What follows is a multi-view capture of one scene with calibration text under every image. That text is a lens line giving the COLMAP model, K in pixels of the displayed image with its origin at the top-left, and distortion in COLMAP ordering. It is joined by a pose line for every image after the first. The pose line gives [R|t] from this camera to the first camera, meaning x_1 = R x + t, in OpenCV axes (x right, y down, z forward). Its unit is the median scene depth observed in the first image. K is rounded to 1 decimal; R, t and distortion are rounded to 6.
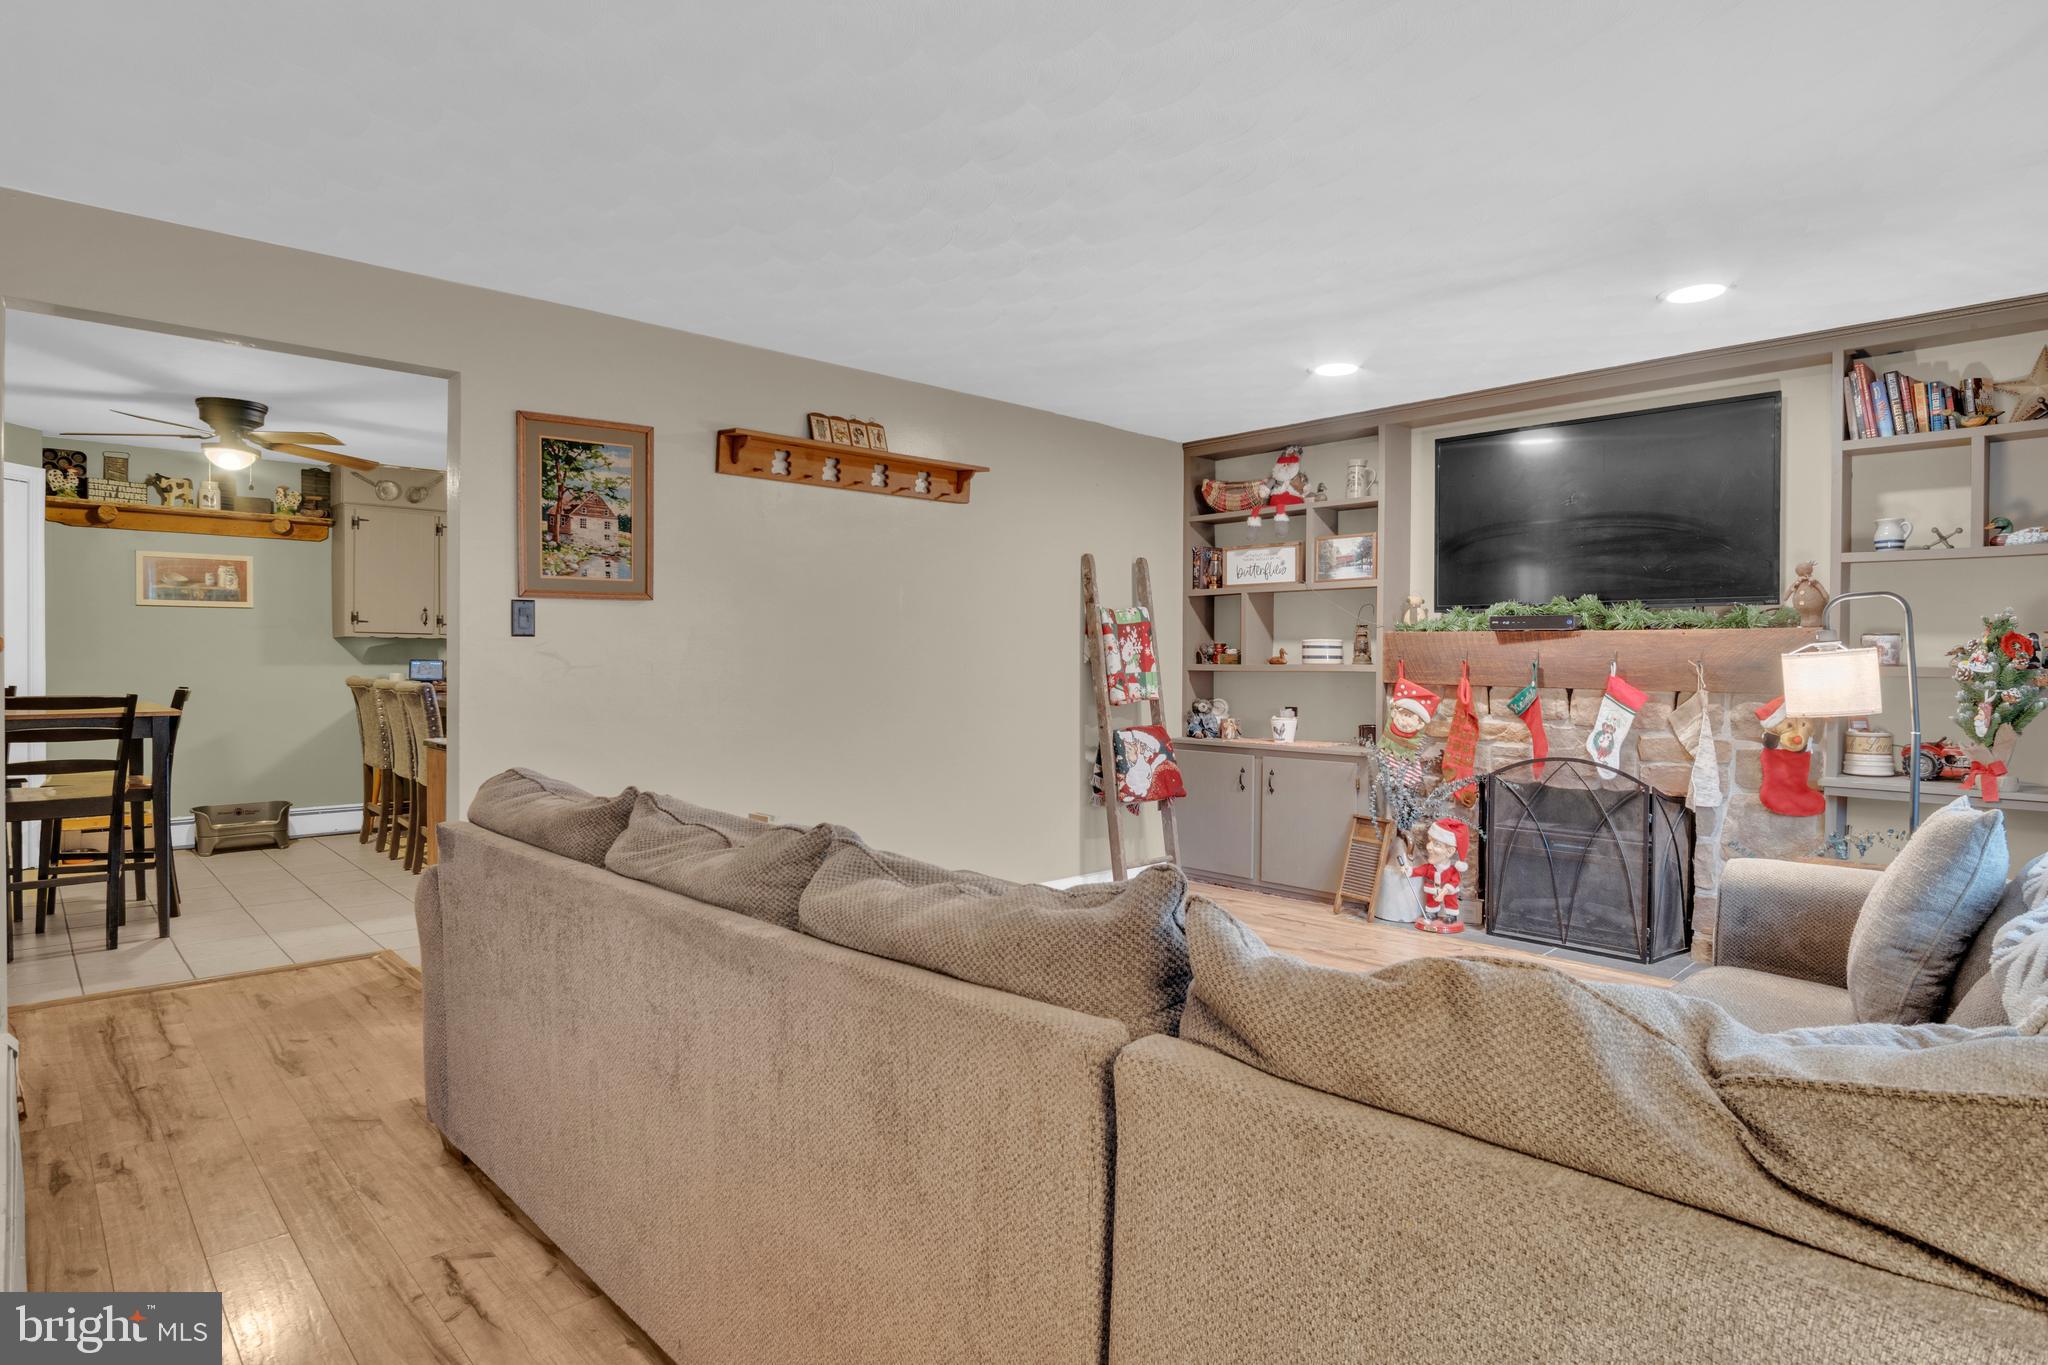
lens RADIAL K [[1115.5, 0, 1019.0], [0, 1115.5, 677.4], [0, 0, 1]] dist [-0.030457, 0.007730]
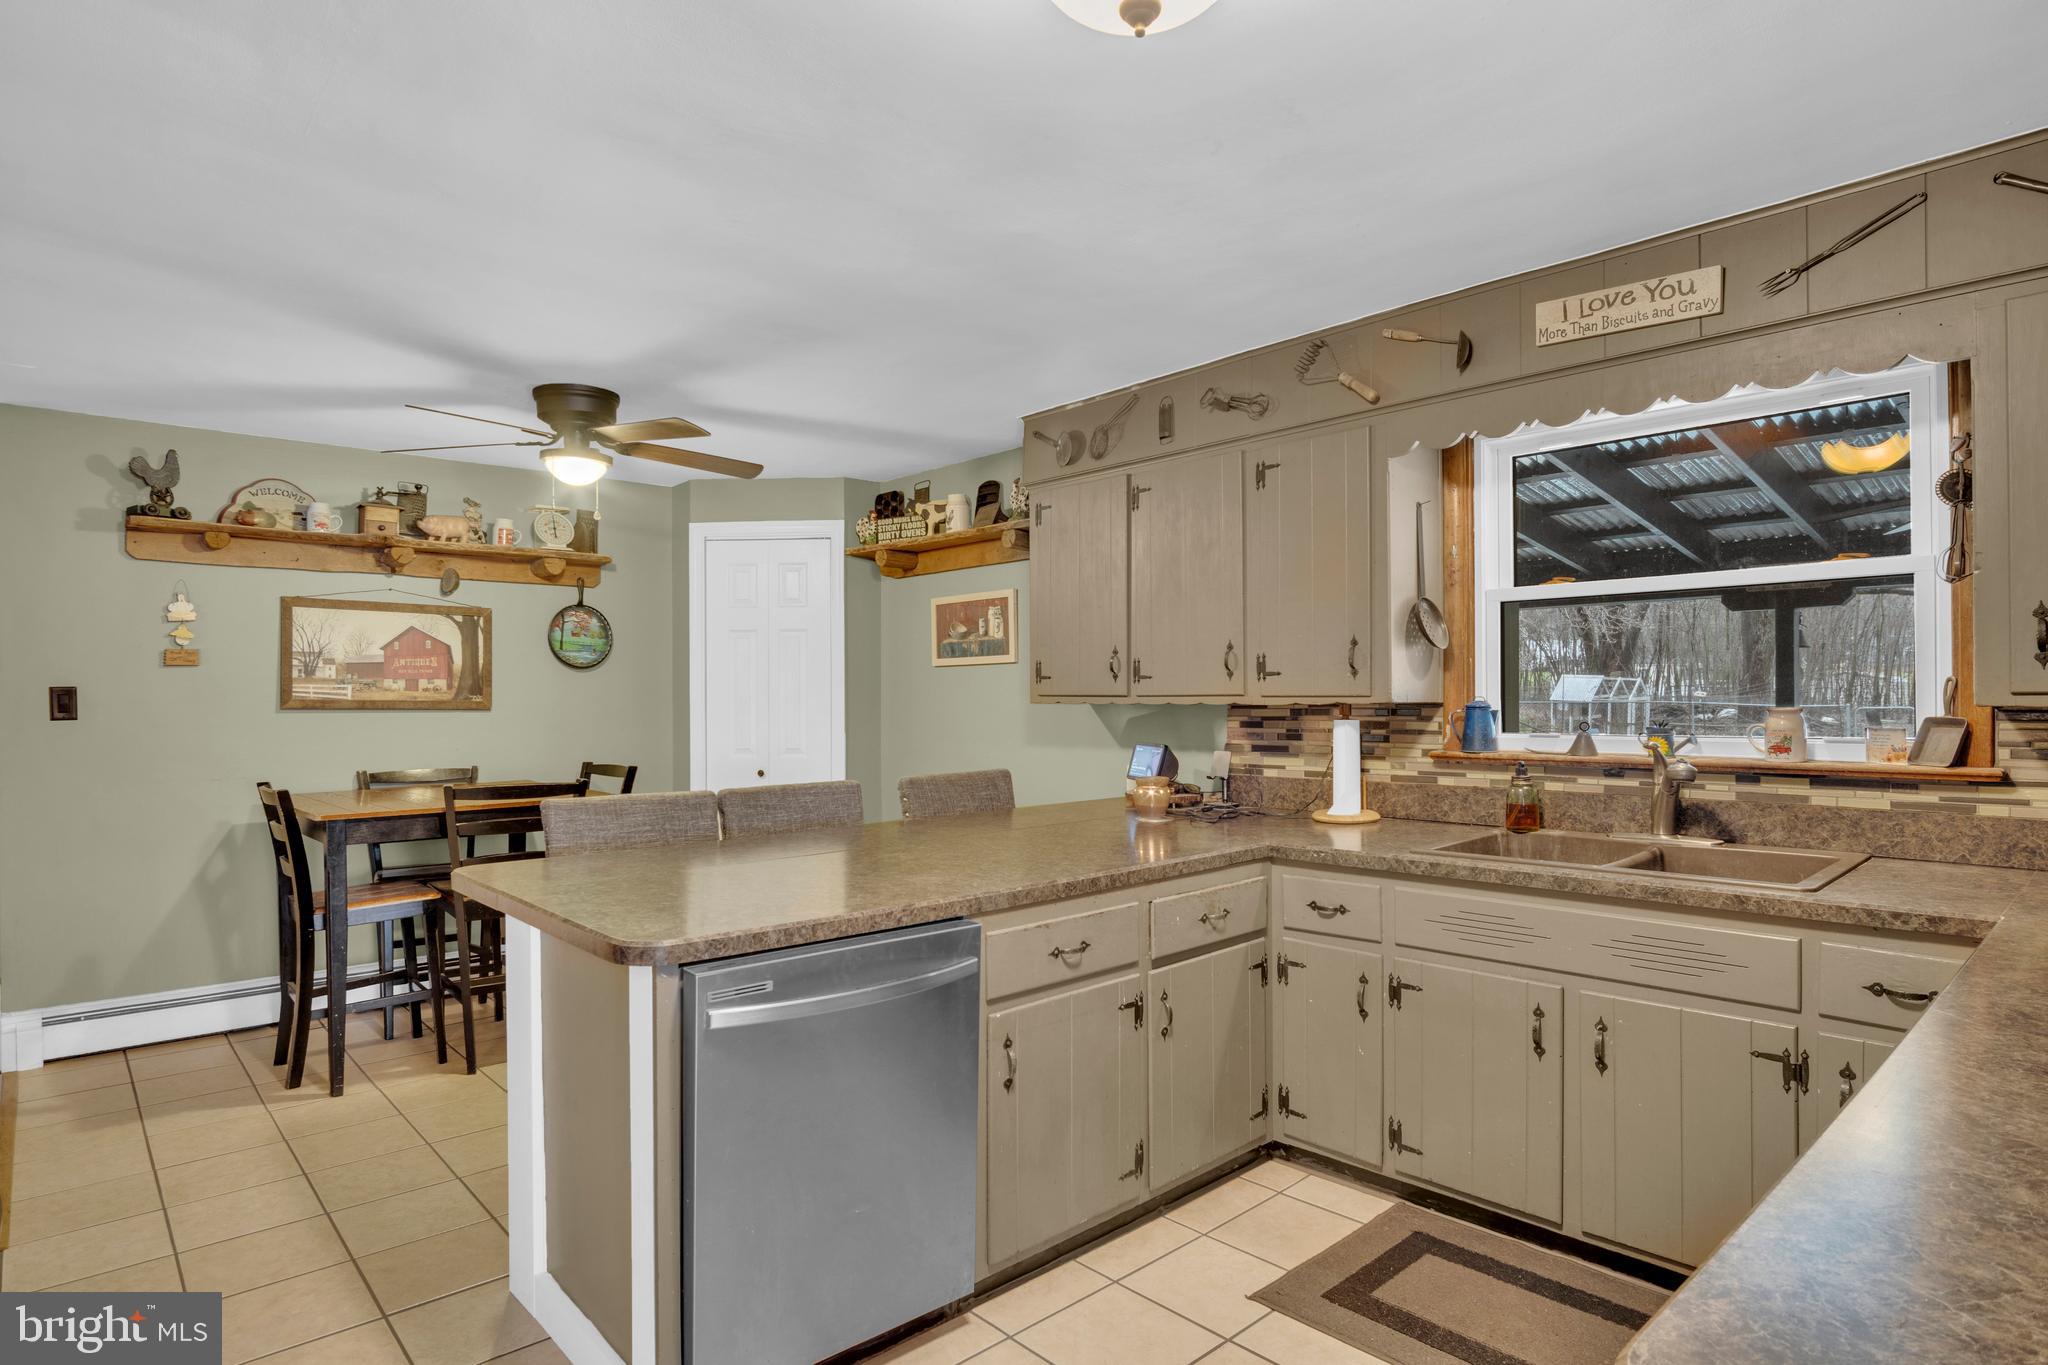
lens RADIAL K [[1115.5, 0, 1021.9], [0, 1115.5, 701.0], [0, 0, 1]] dist [-0.030457, 0.007730]
pose [[-0.025522, -0.002323, -0.999672, 0.006969], [-0.009385, 0.999954, -0.002084, -0.038399], [0.999630, 0.009329, -0.025542, 1.046633]]
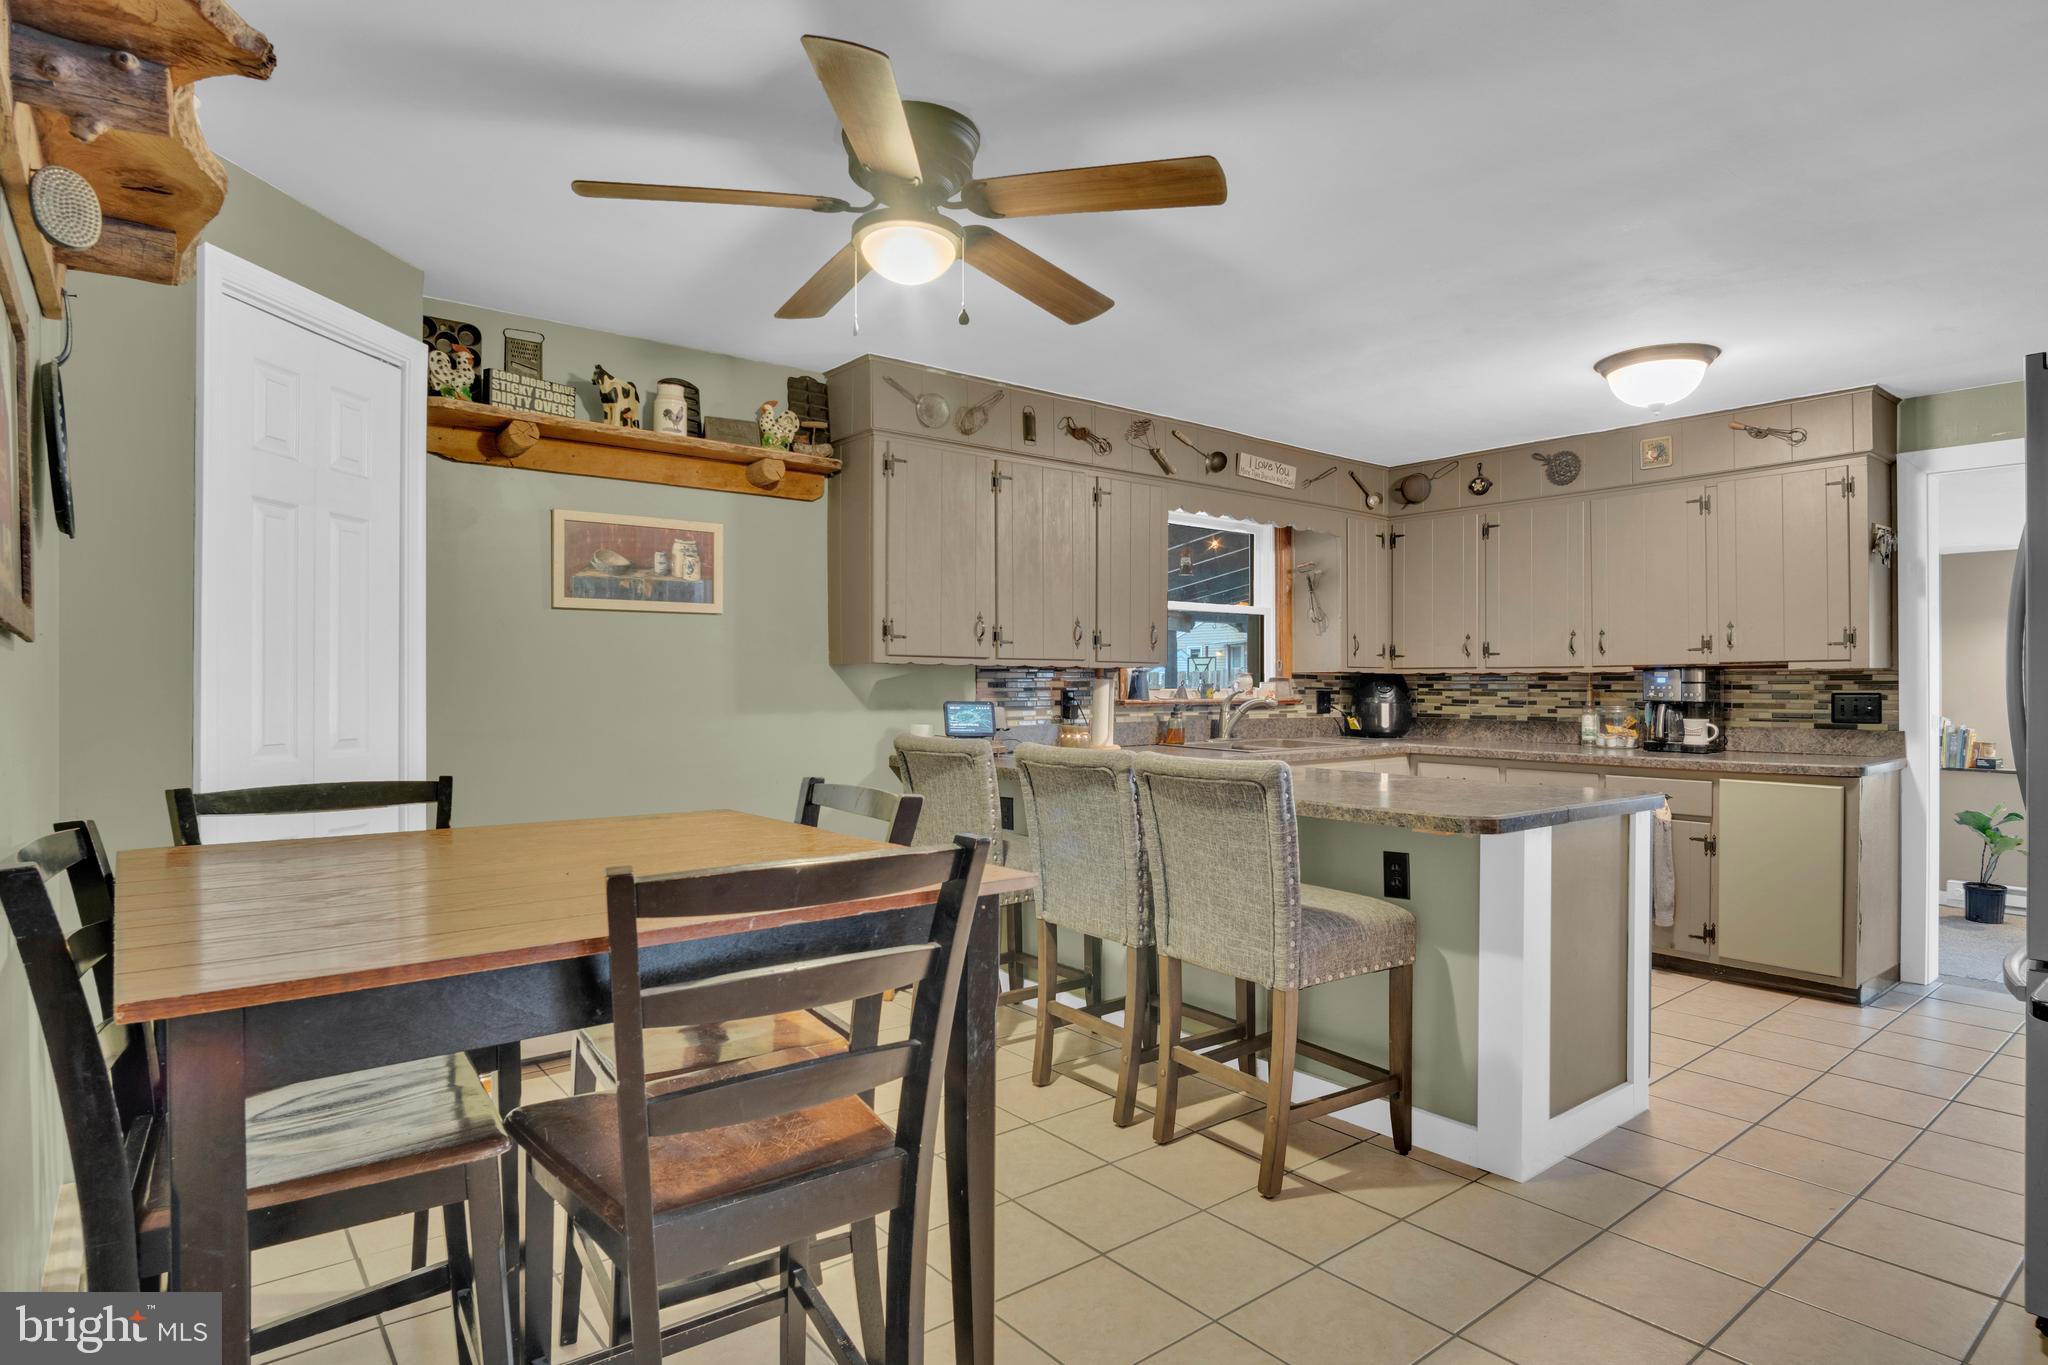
lens RADIAL K [[1115.5, 0, 1016.9], [0, 1115.5, 687.7], [0, 0, 1]] dist [-0.030457, 0.007730]
pose [[0.996832, -0.005085, -0.079377, -0.508994], [0.003903, 0.999879, -0.015033, -0.016018], [0.079443, 0.014676, 0.996731, 0.446568]]
